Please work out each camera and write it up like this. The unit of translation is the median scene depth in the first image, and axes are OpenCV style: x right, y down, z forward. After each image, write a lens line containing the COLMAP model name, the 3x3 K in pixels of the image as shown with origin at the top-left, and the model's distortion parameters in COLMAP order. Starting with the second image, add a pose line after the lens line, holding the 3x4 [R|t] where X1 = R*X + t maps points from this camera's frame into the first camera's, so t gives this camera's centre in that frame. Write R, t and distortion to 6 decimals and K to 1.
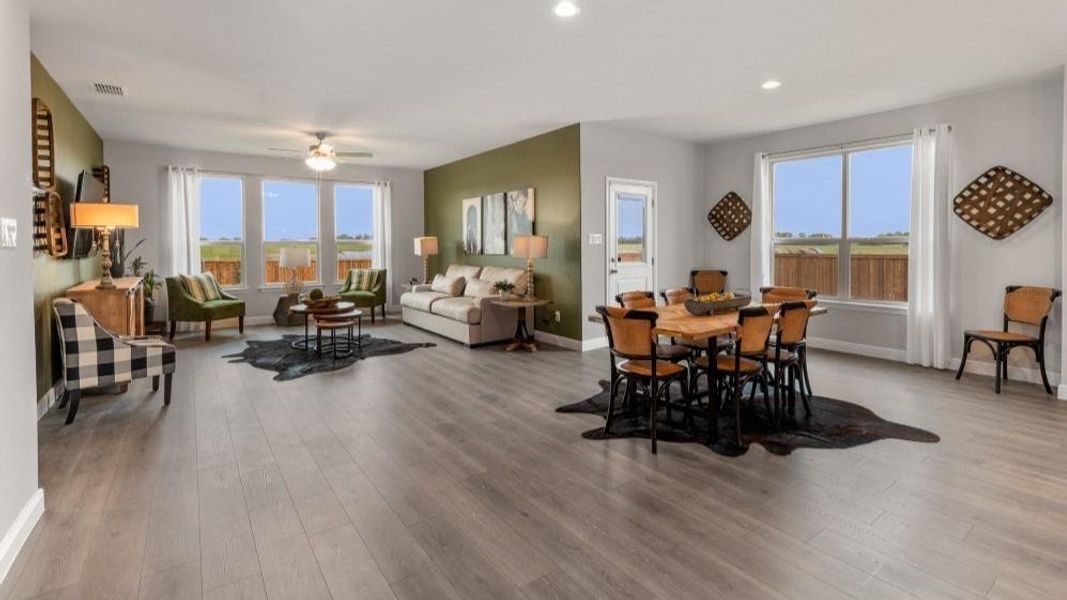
lens RADIAL K [[477.2, 0, 539.2], [0, 477.2, 250.2], [0, 0, 1]] dist [0.005933, 0.000680]
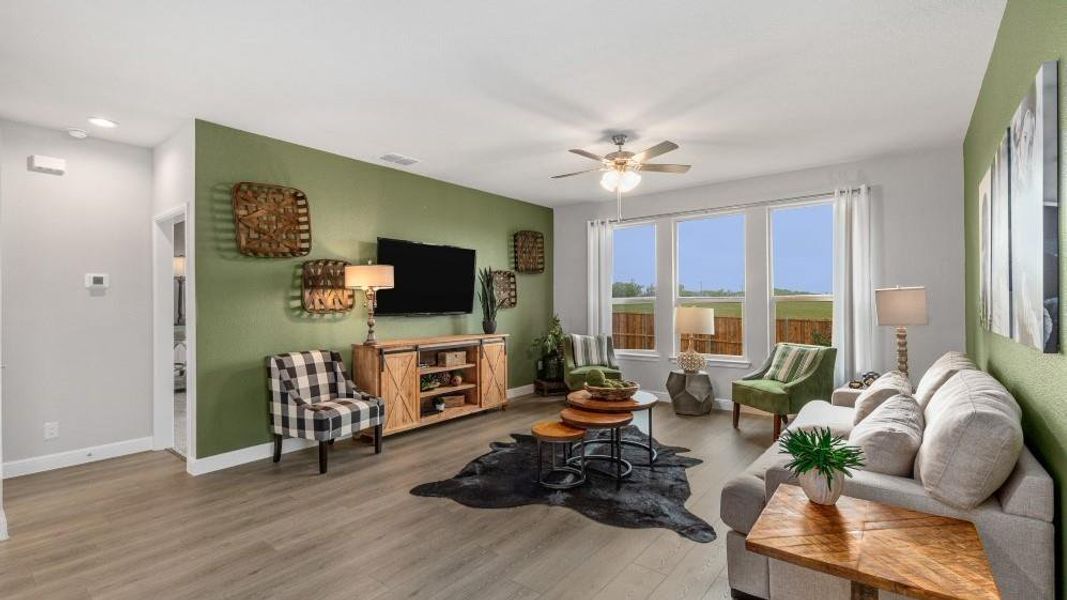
lens RADIAL K [[477.2, 0, 536.2], [0, 477.2, 300.9], [0, 0, 1]] dist [0.005933, 0.000680]
pose [[0.259425, -0.001914, -0.965761, 0.154951], [-0.008474, 0.999955, -0.004258, -0.011957], [0.965726, 0.009288, 0.259397, 0.744419]]
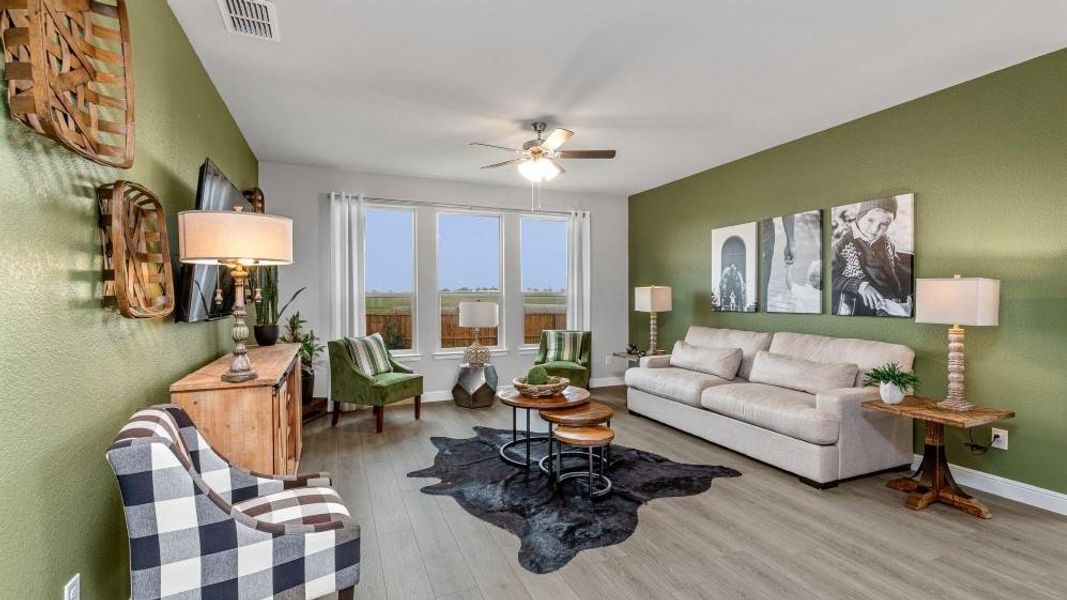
lens RADIAL K [[477.2, 0, 538.8], [0, 477.2, 300.1], [0, 0, 1]] dist [0.005933, 0.000680]
pose [[0.973130, 0.002827, -0.230241, -0.321362], [-0.004187, 0.999977, -0.005419, -0.003452], [0.230220, 0.006238, 0.973119, 0.391637]]
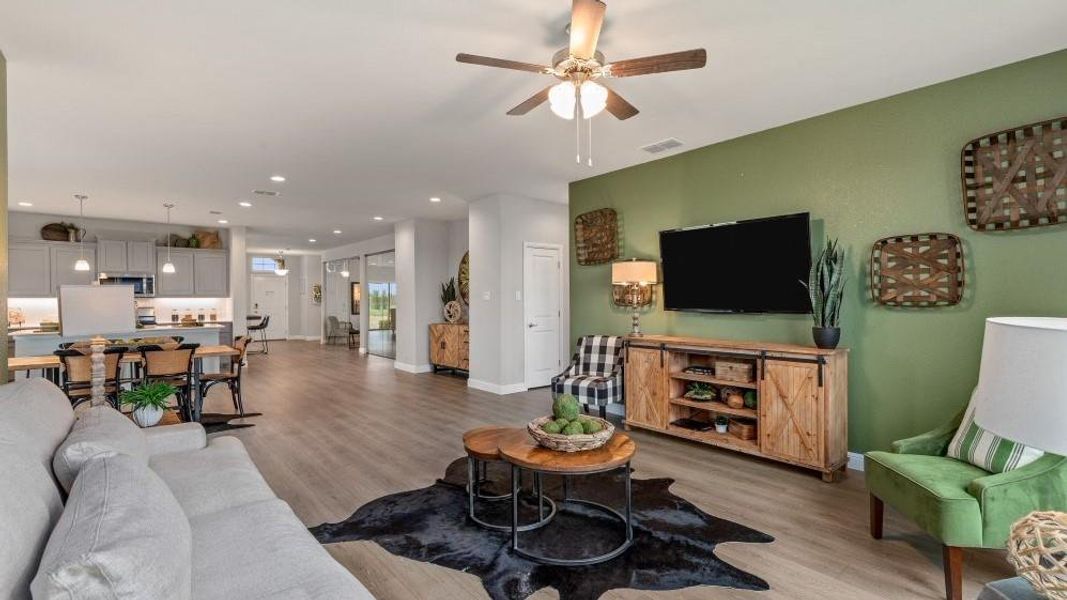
lens RADIAL K [[477.2, 0, 536.5], [0, 477.2, 297.0], [0, 0, 1]] dist [0.005933, 0.000680]
pose [[-0.997458, 0.011120, -0.070386, -0.406804], [0.010281, 0.999872, 0.012273, -0.021282], [0.070514, 0.011518, -0.997444, 1.454679]]
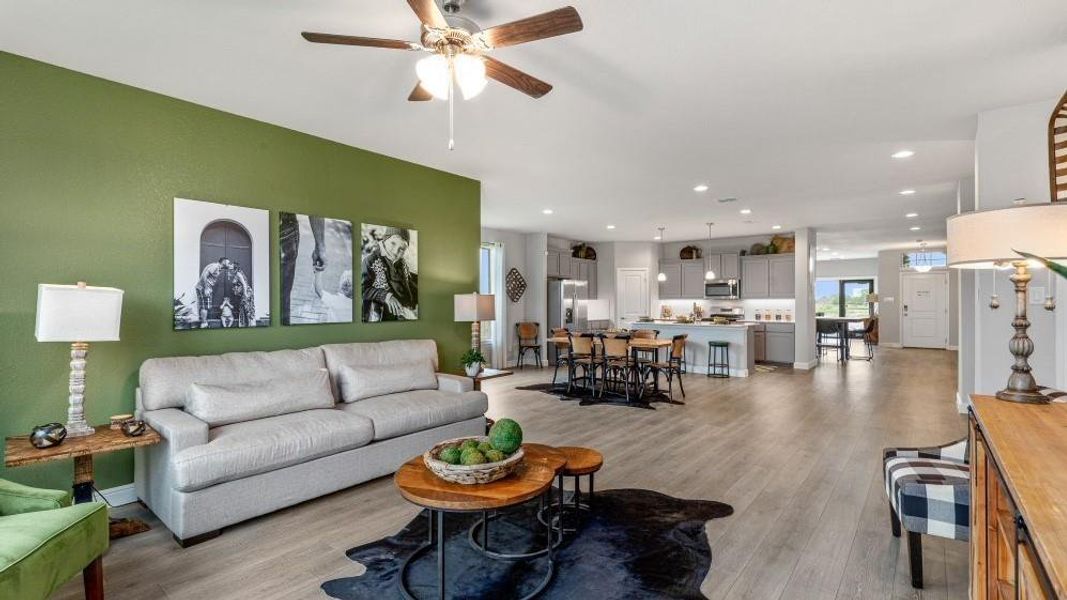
lens RADIAL K [[477.2, 0, 537.8], [0, 477.2, 299.8], [0, 0, 1]] dist [0.005933, 0.000680]
pose [[-0.249191, 0.009523, 0.968407, -0.844712], [0.016993, 0.999841, -0.005459, -0.013896], [-0.968305, 0.015096, -0.249314, 1.066437]]
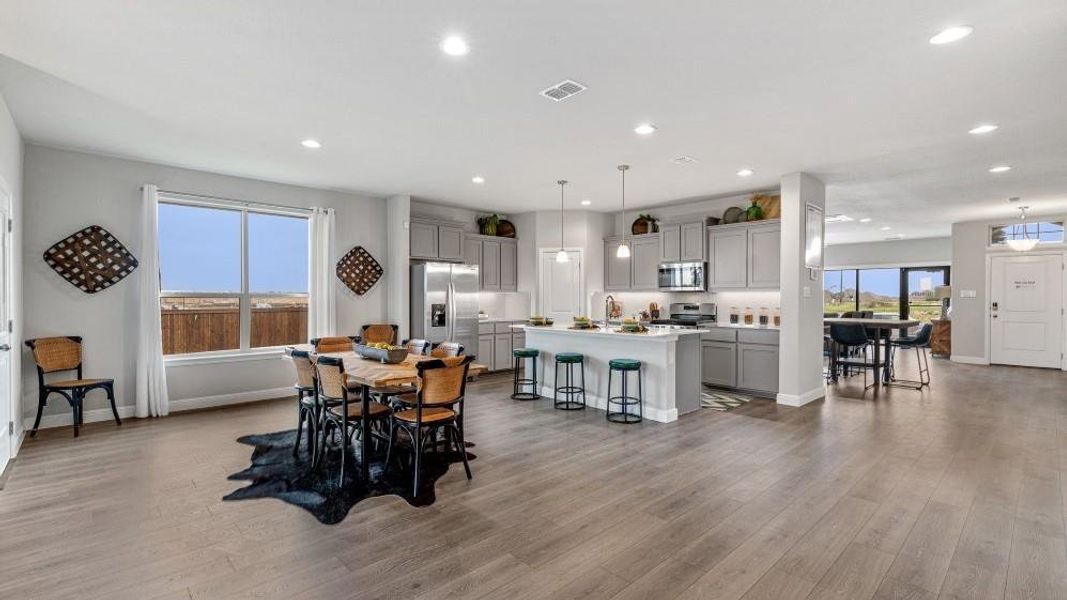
lens RADIAL K [[477.2, 0, 536.9], [0, 477.2, 303.0], [0, 0, 1]] dist [0.005933, 0.000680]
pose [[-0.120066, -0.009179, 0.992723, -0.441040], [0.013800, 0.999845, 0.010914, -0.004421], [-0.992670, 0.015010, -0.119921, 0.468326]]
